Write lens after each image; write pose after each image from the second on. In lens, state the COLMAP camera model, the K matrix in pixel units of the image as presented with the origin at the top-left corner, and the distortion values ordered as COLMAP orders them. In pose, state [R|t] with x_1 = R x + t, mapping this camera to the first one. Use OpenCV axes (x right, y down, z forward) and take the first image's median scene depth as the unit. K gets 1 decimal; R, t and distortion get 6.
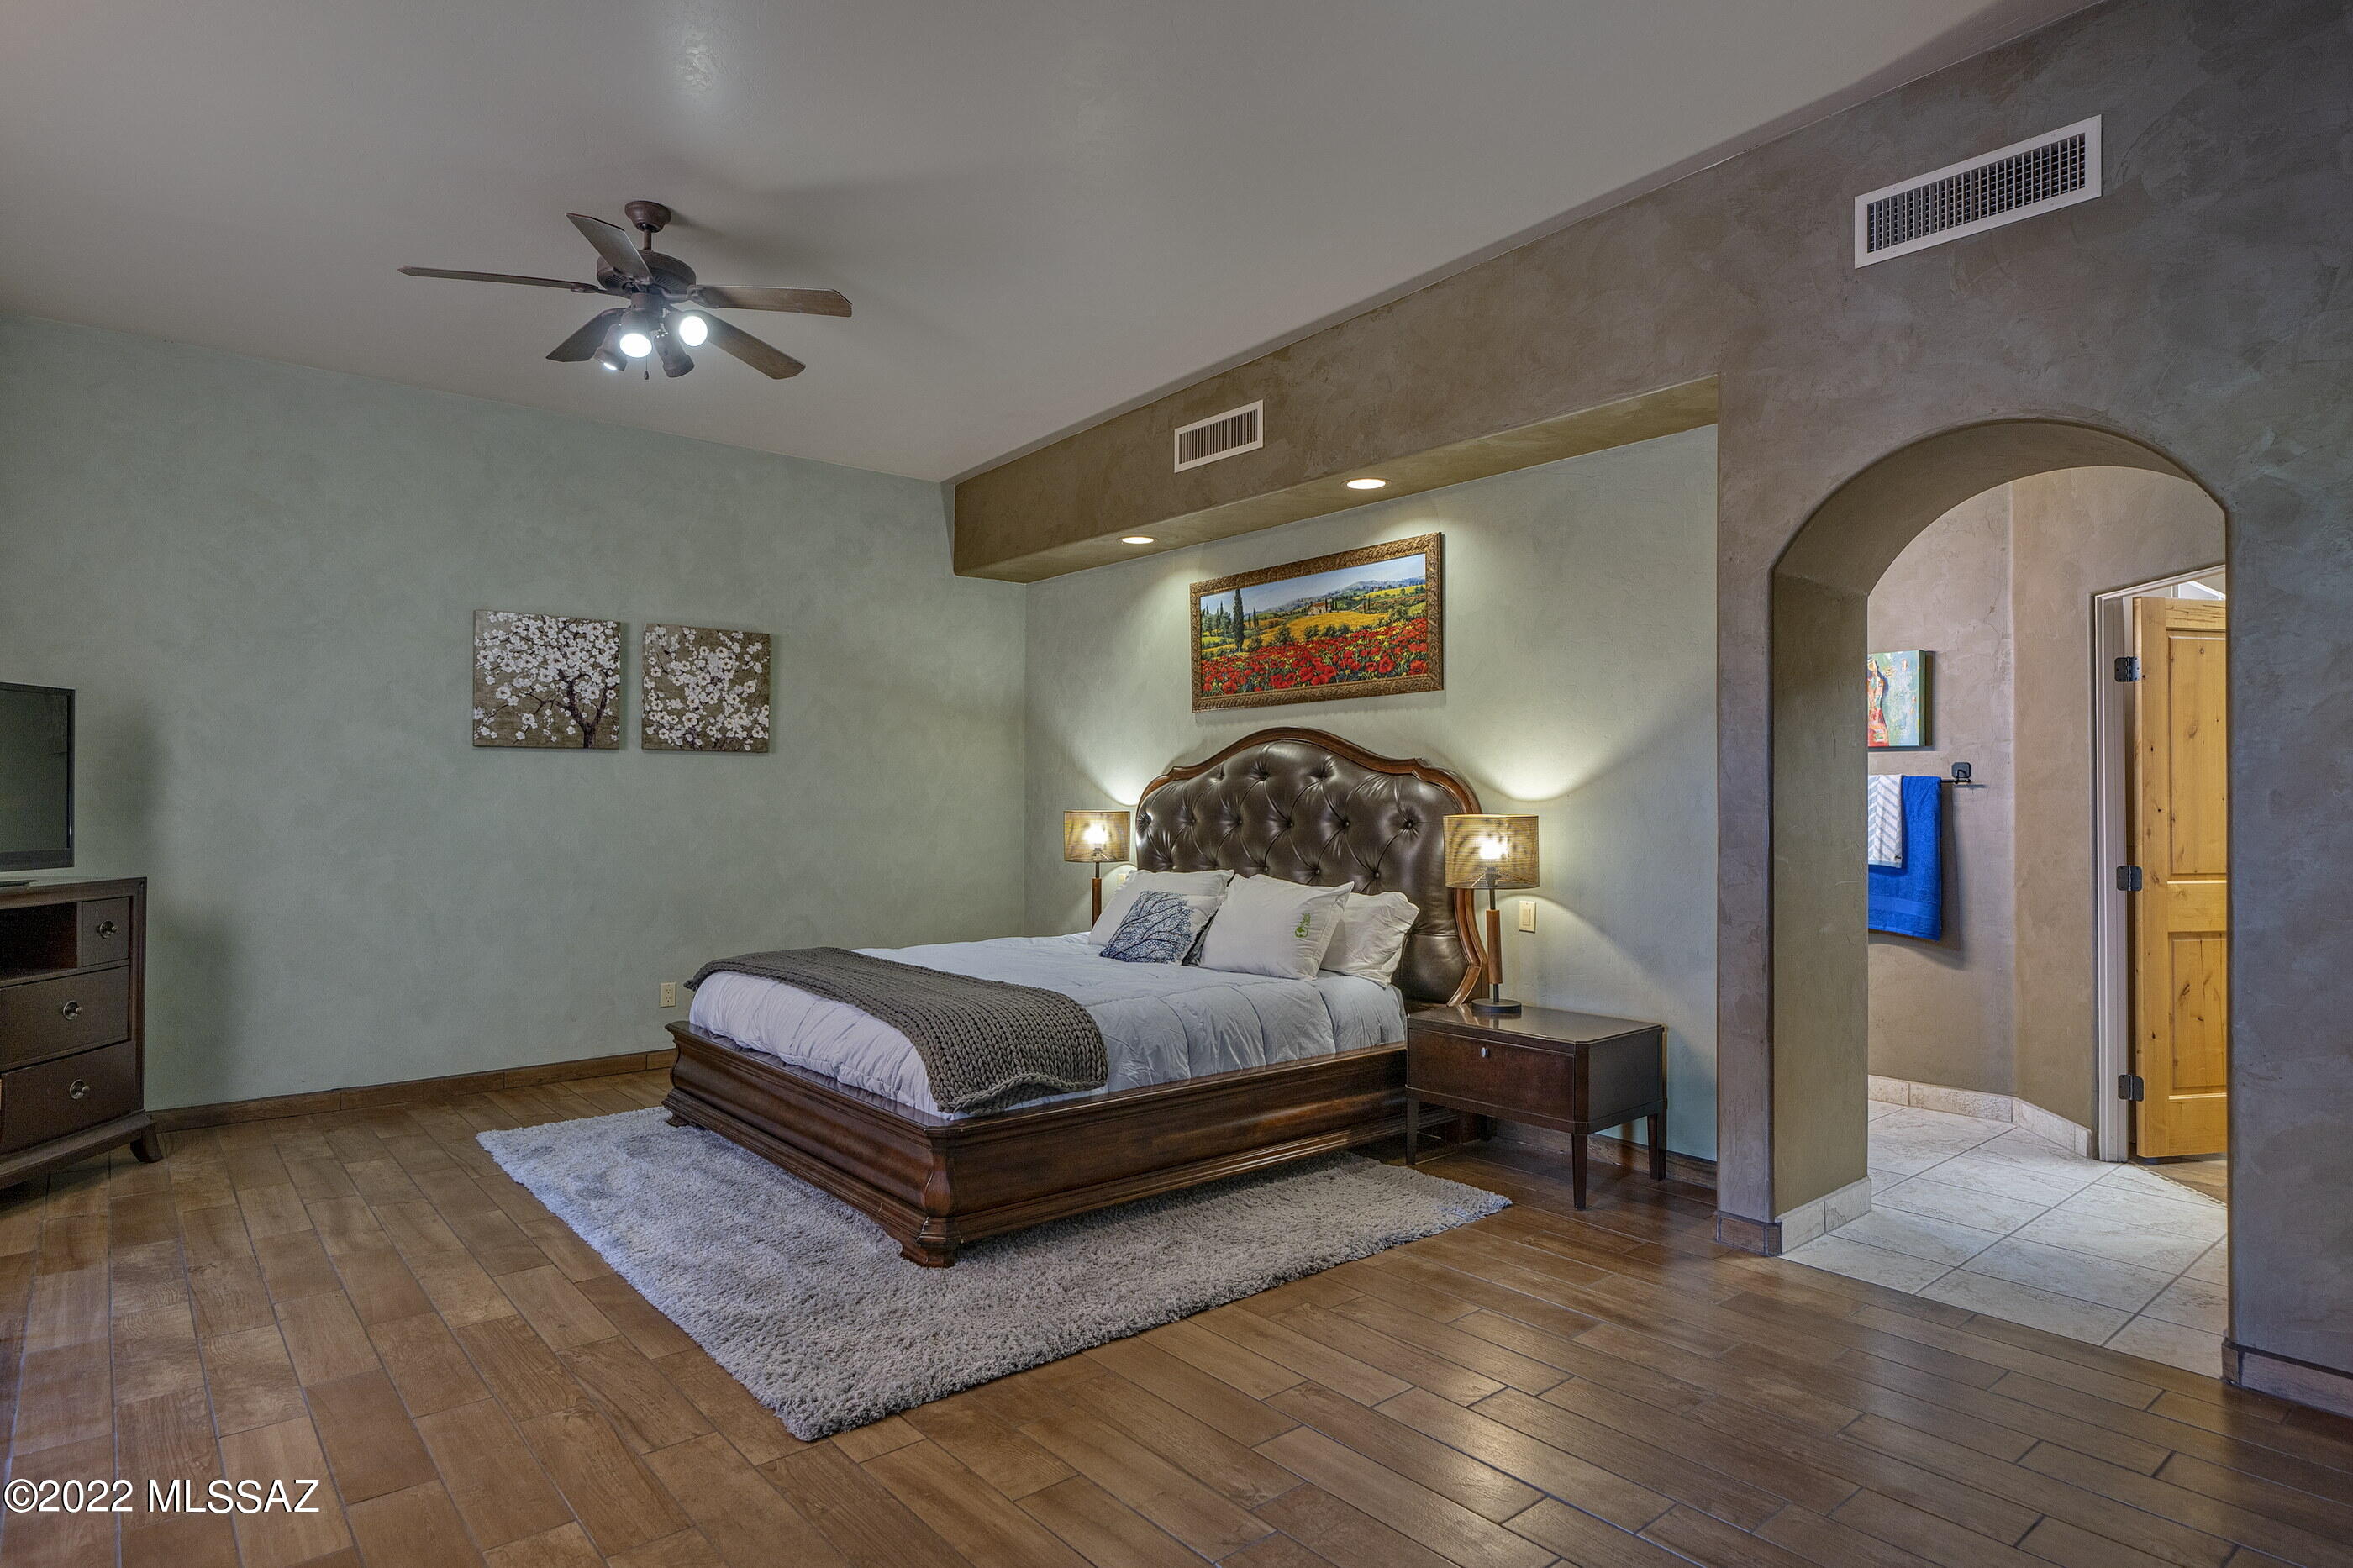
lens RADIAL K [[1203.0, 0, 1176.8], [0, 1203.0, 786.5], [0, 0, 1]] dist [0.009306, 0.000665]
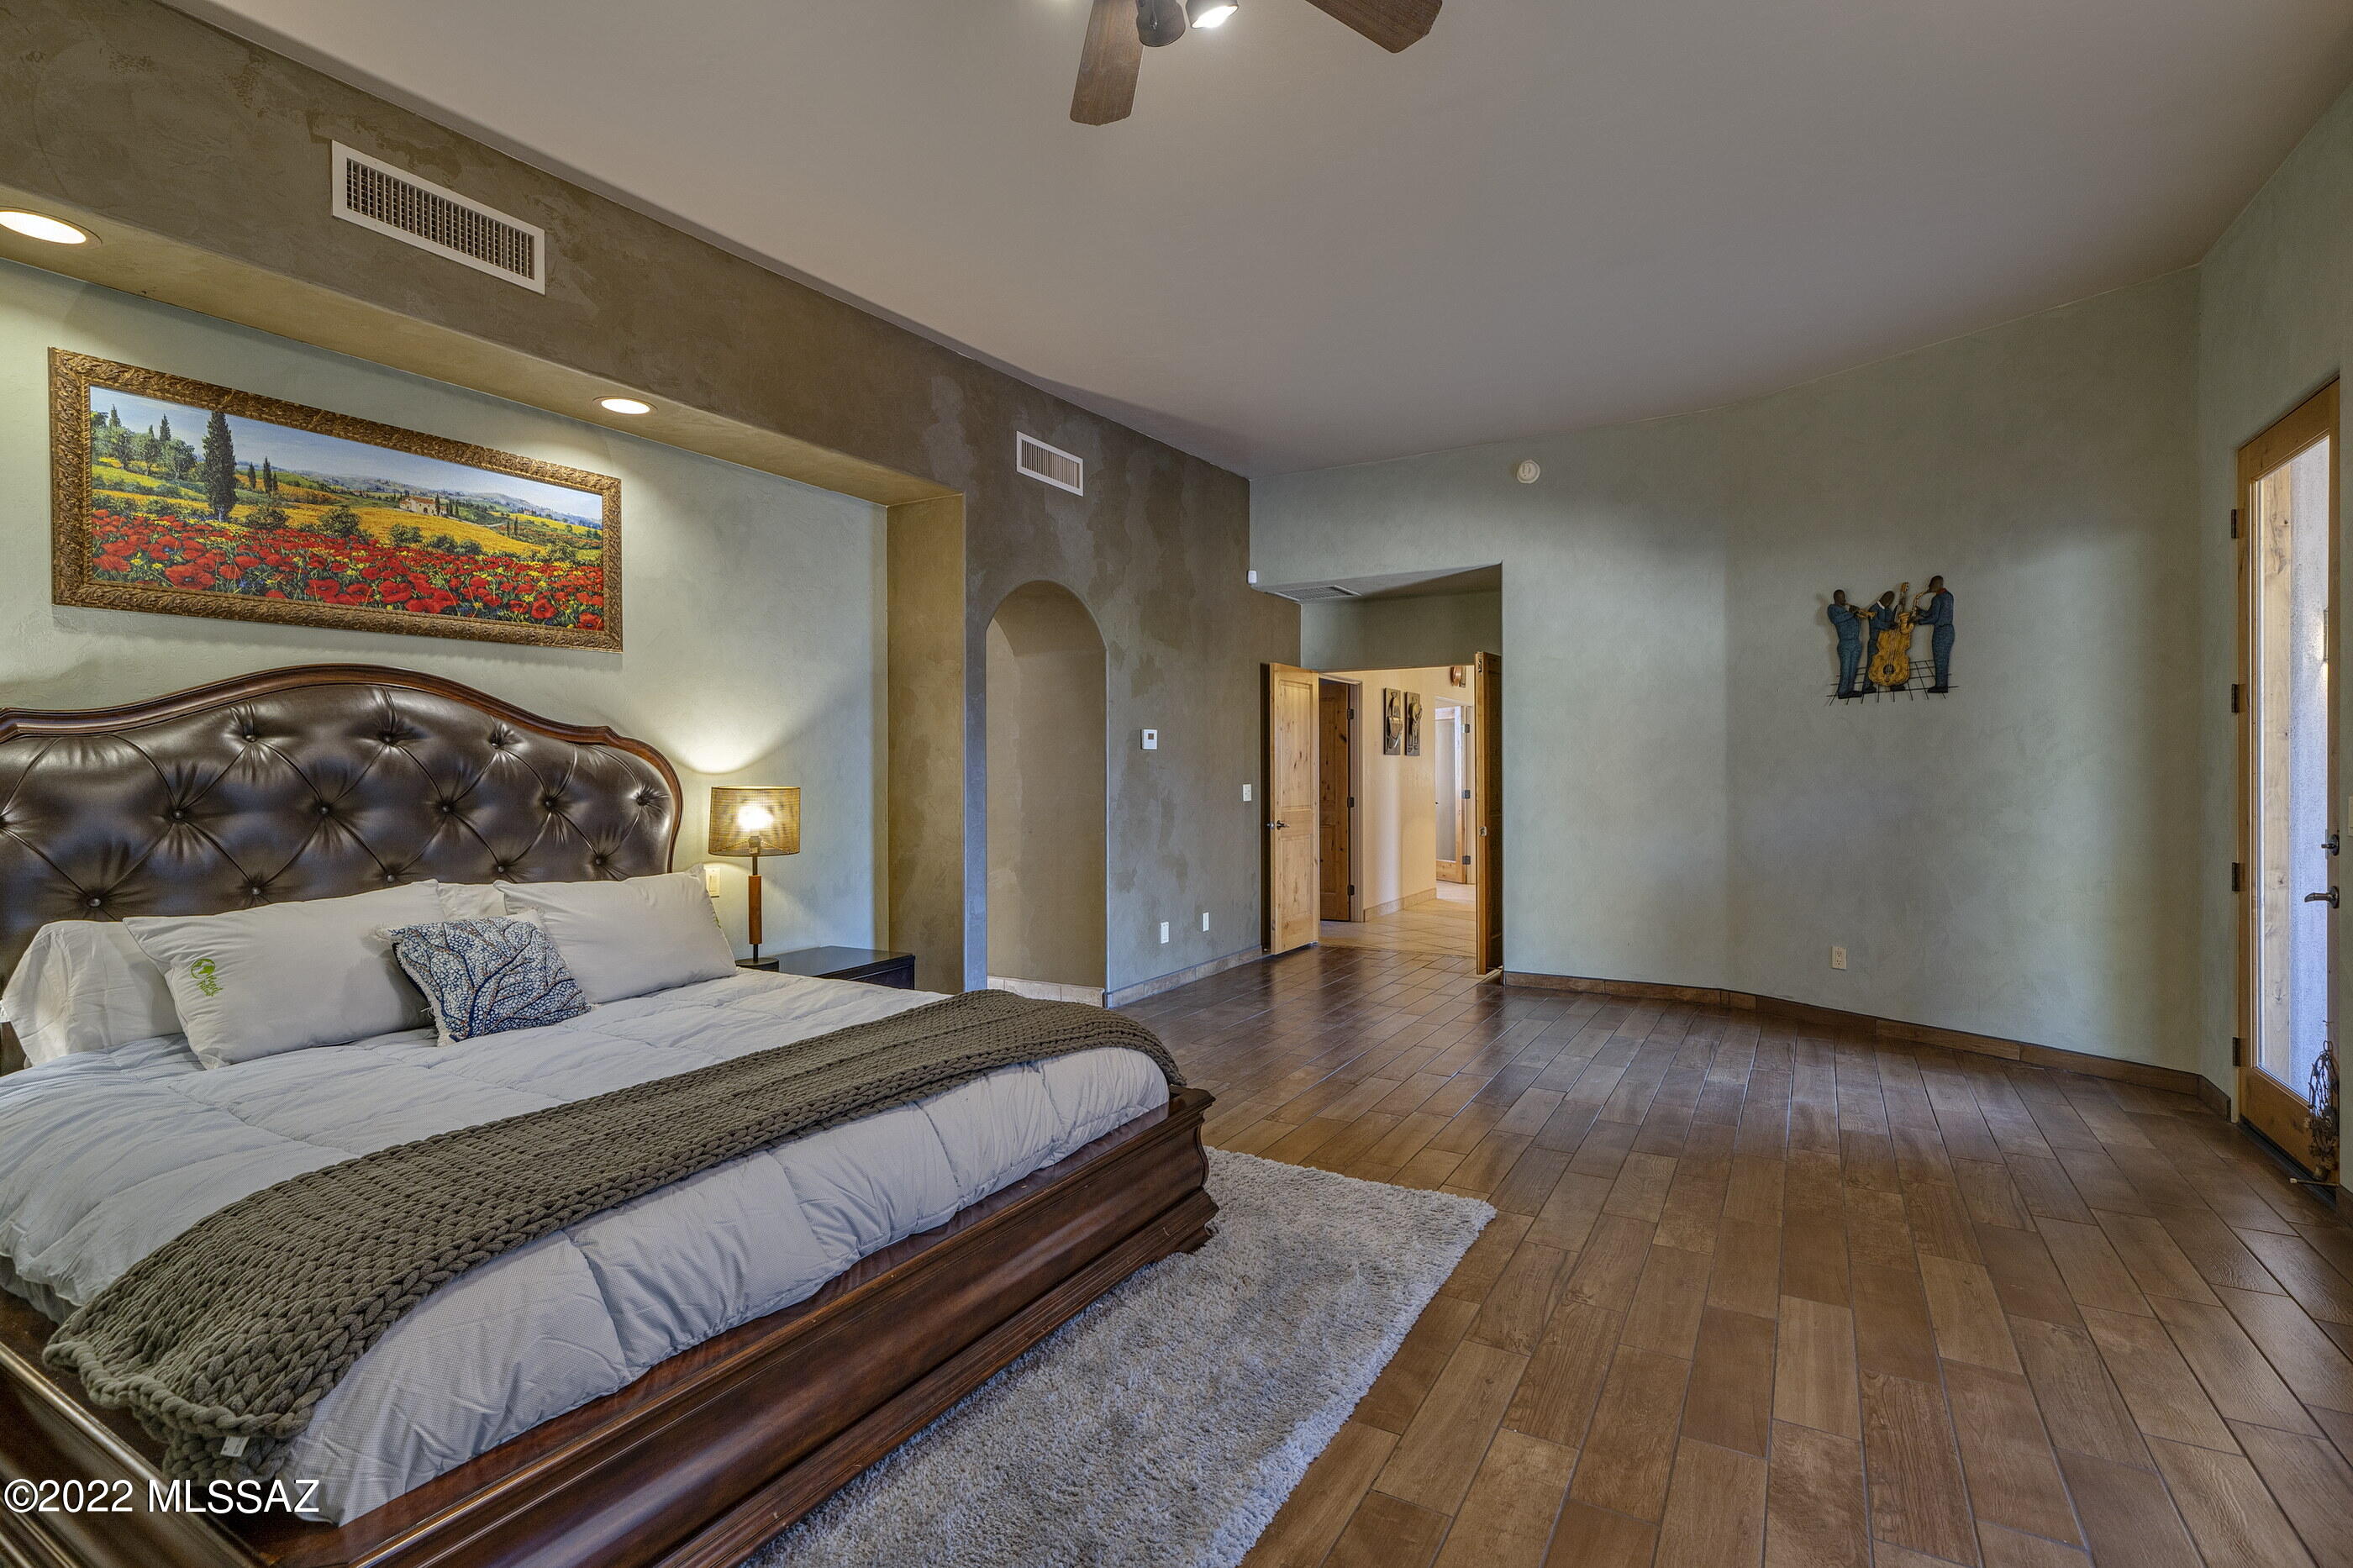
lens RADIAL K [[1086.0, 0, 1174.6], [0, 1086.0, 777.0], [0, 0, 1]] dist [-0.001954, 0.000036]
pose [[-0.303162, -0.002243, 0.952937, -0.643664], [-0.000711, 0.999997, 0.002127, 0.010635], [-0.952939, -0.000033, -0.303162, 0.794442]]
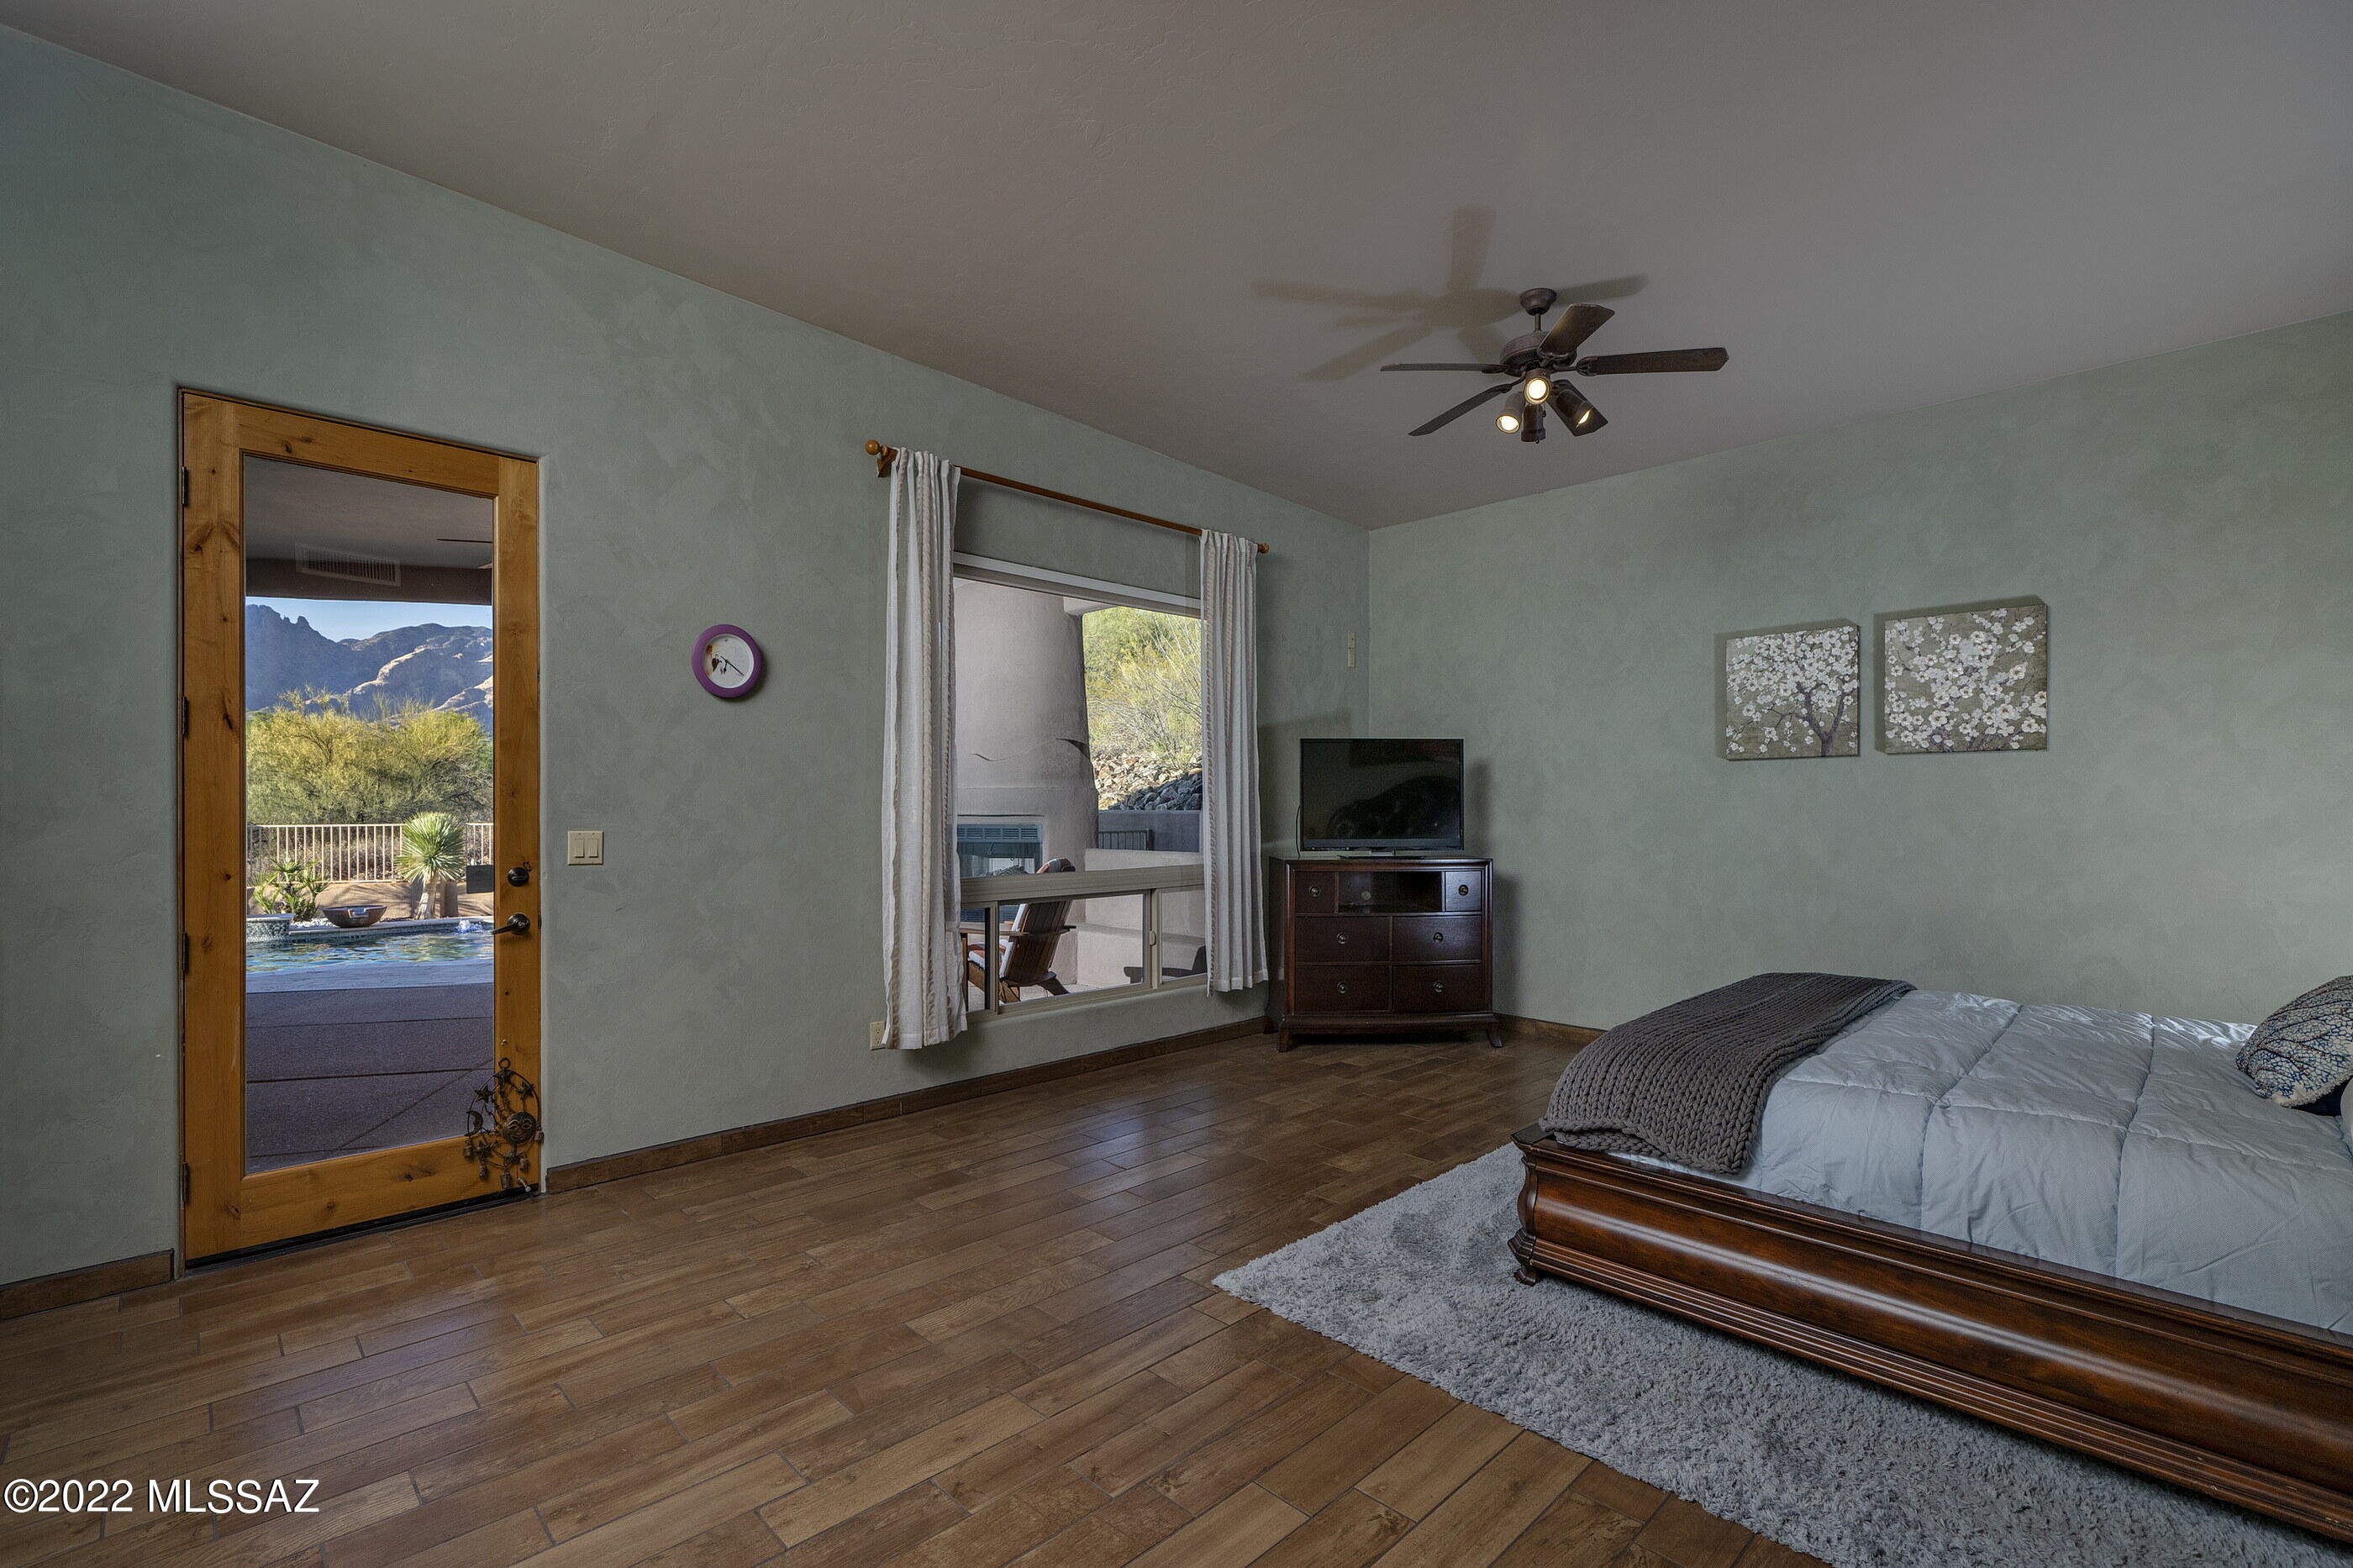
lens RADIAL K [[1171.4, 0, 1196.4], [0, 1171.4, 796.1], [0, 0, 1]] dist [0.037885, 0.000464]
pose [[0.075912, -0.007387, -0.997087, 0.460948], [0.013991, 0.999882, -0.006343, 0.000184], [0.997016, -0.013469, 0.076007, 0.401527]]
